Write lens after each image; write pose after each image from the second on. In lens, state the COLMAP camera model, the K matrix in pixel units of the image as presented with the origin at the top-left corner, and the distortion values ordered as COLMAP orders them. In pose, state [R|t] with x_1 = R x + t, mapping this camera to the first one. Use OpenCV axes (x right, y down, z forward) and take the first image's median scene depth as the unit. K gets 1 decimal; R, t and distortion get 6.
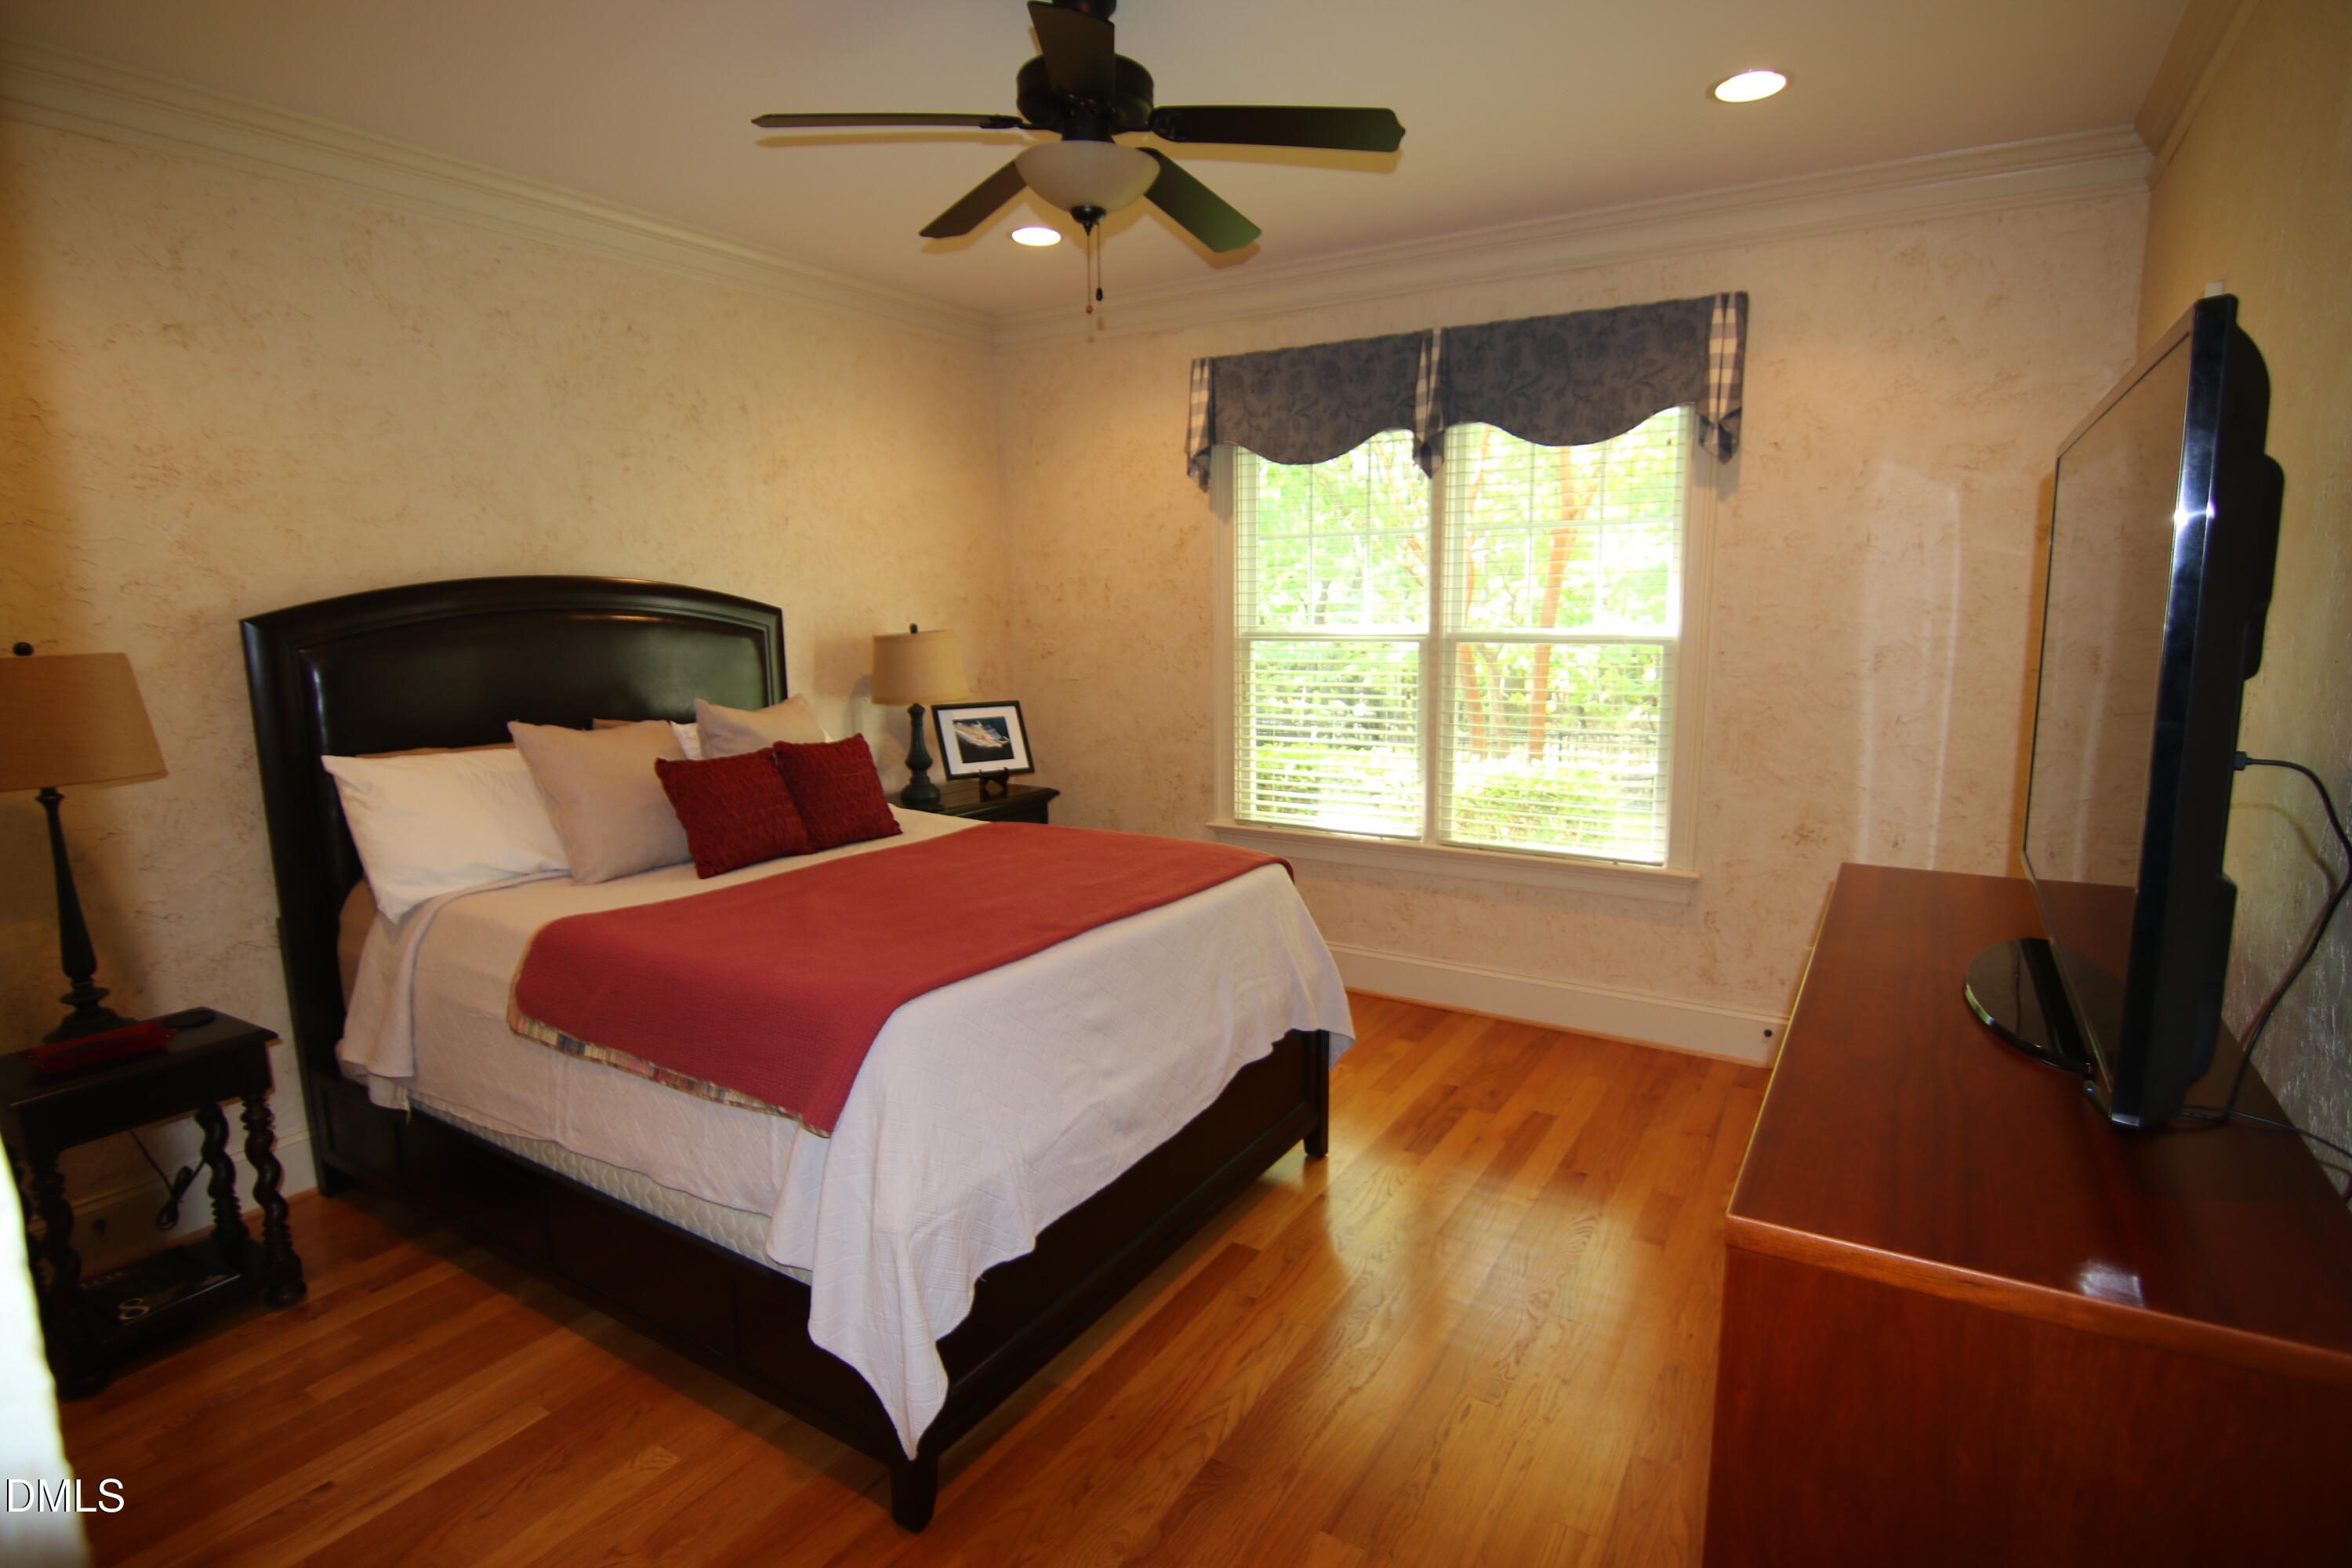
lens RADIAL K [[1187.1, 0, 1186.7], [0, 1187.1, 783.5], [0, 0, 1]] dist [-0.009253, -0.009140]
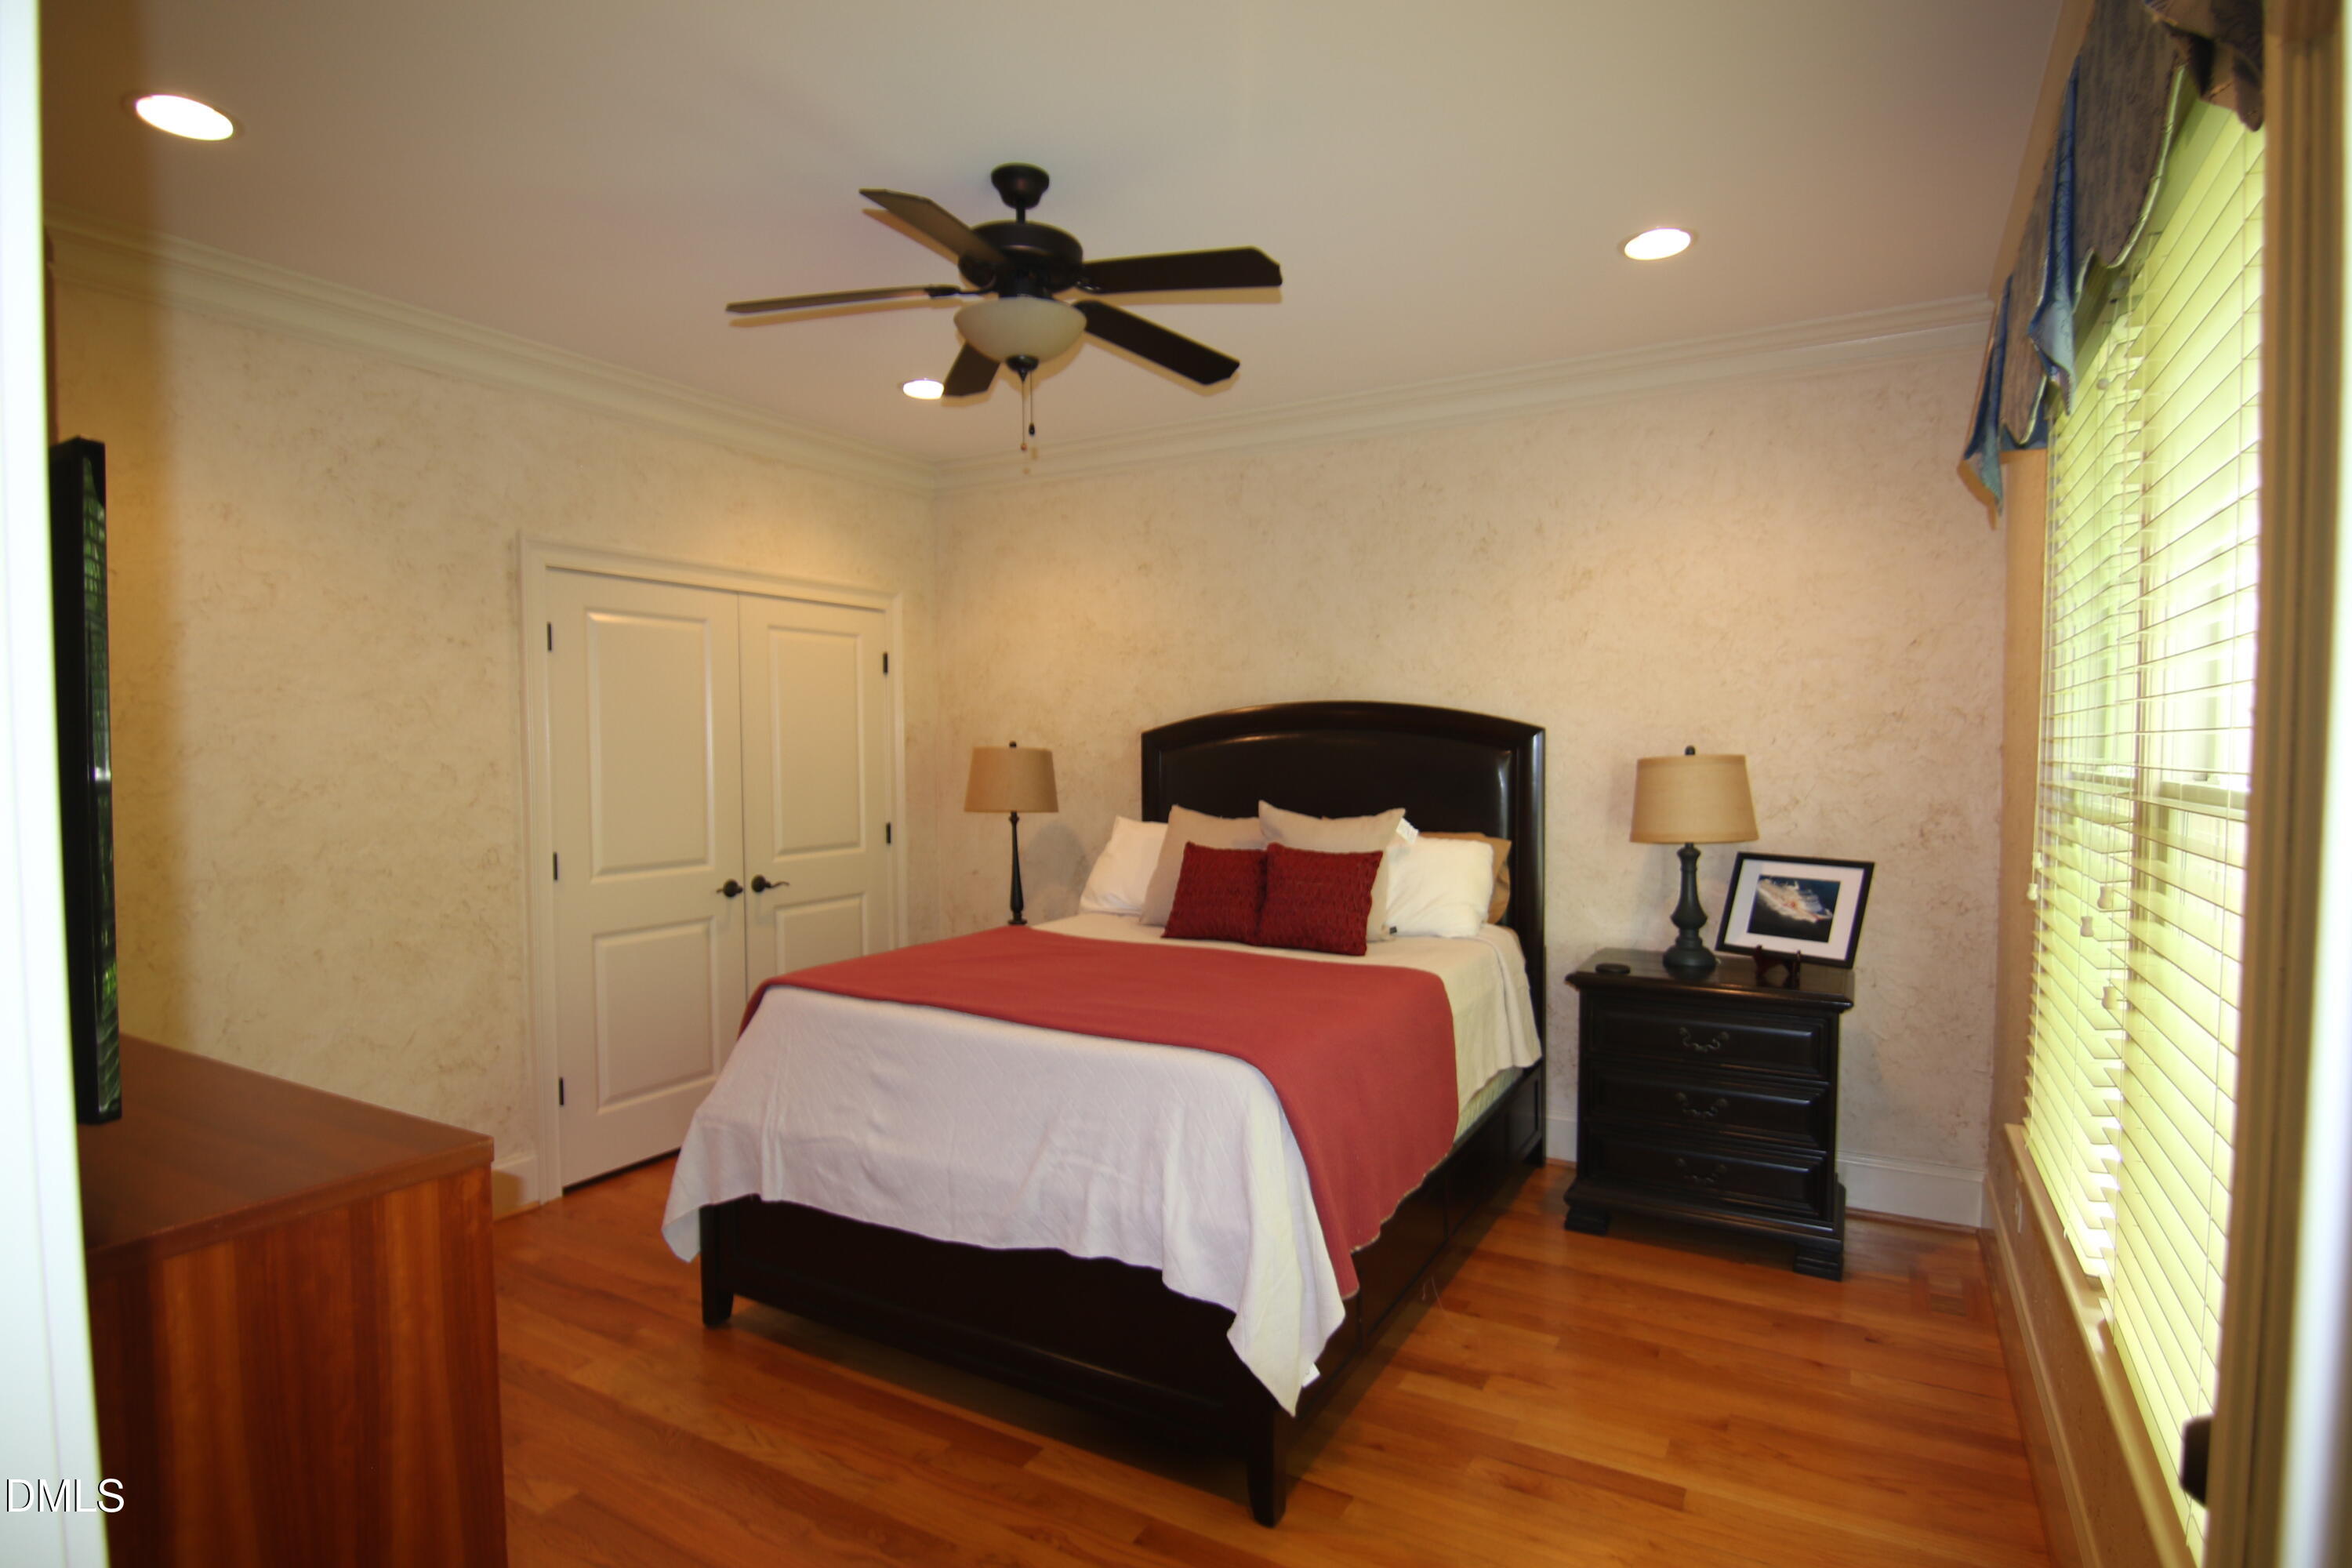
lens RADIAL K [[1187.1, 0, 1180.5], [0, 1187.1, 773.8], [0, 0, 1]] dist [-0.009253, -0.009140]
pose [[0.039869, 0.031373, -0.998712, 0.579759], [-0.150555, 0.988285, 0.025035, -0.087163], [0.987797, 0.149363, 0.044125, 0.648554]]
